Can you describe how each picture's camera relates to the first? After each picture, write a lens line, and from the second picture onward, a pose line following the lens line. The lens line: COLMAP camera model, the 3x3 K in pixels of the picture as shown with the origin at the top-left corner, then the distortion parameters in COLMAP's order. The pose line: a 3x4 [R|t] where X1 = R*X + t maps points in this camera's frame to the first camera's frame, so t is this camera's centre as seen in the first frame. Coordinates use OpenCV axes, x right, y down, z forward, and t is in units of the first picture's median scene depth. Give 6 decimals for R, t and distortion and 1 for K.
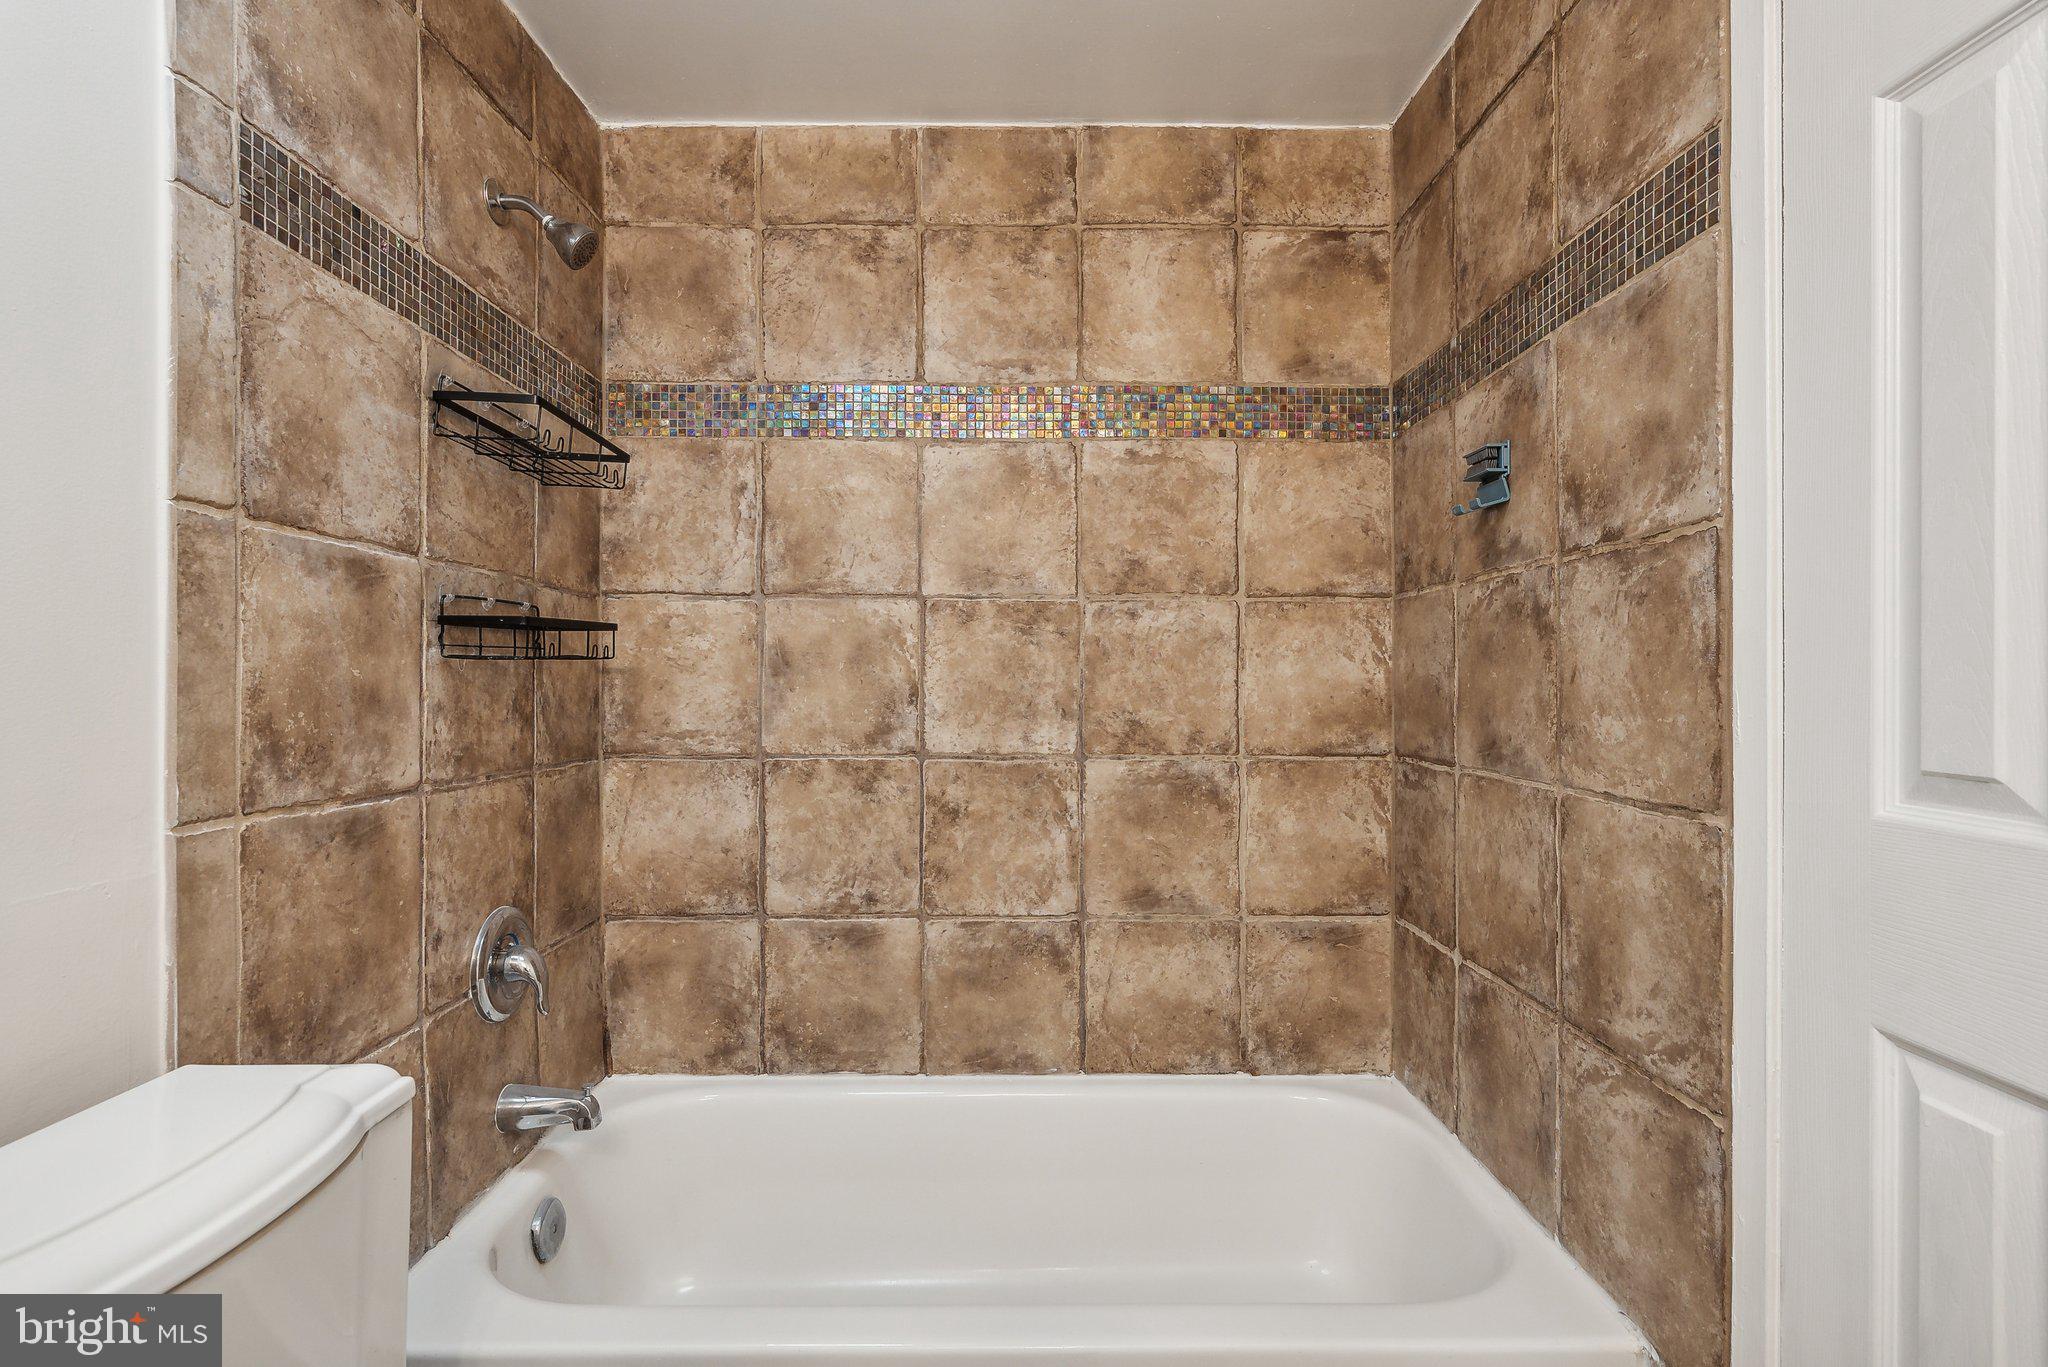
lens RADIAL K [[990.2, 0, 1023.5], [0, 990.2, 682.2], [0, 0, 1]] dist [-0.000831, -0.000025]
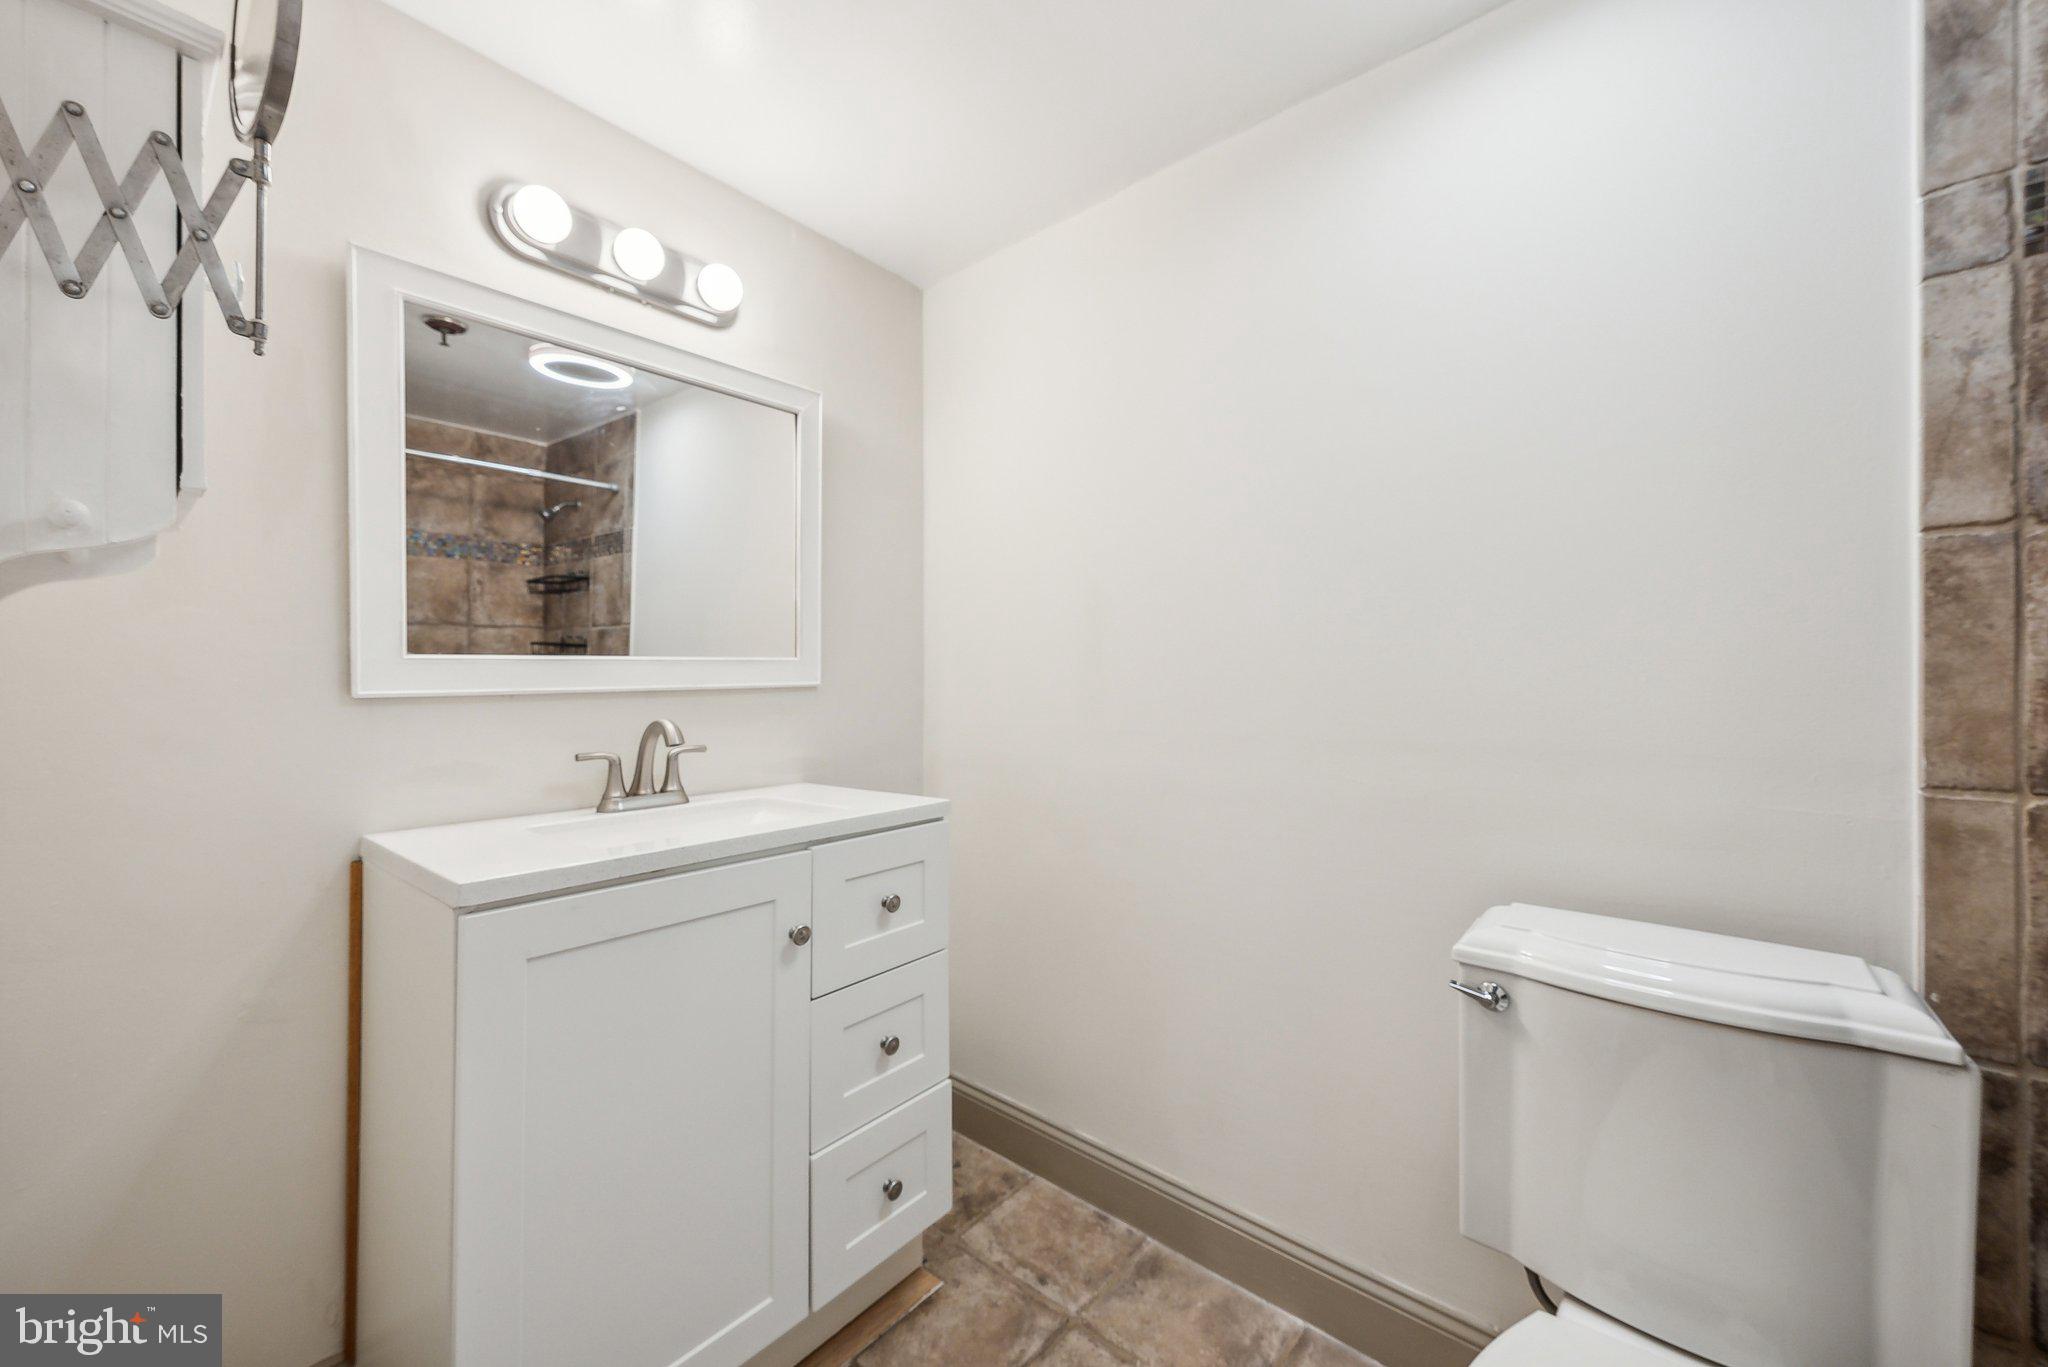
lens RADIAL K [[787.6, 0, 1023.9], [0, 787.6, 679.8], [0, 0, 1]] dist [0.000287, 0.000036]
pose [[-0.651571, 0.003101, -0.758581, 0.650553], [0.002587, 0.999995, 0.001866, 0.001723], [0.758583, -0.000747, -0.651576, 0.762130]]
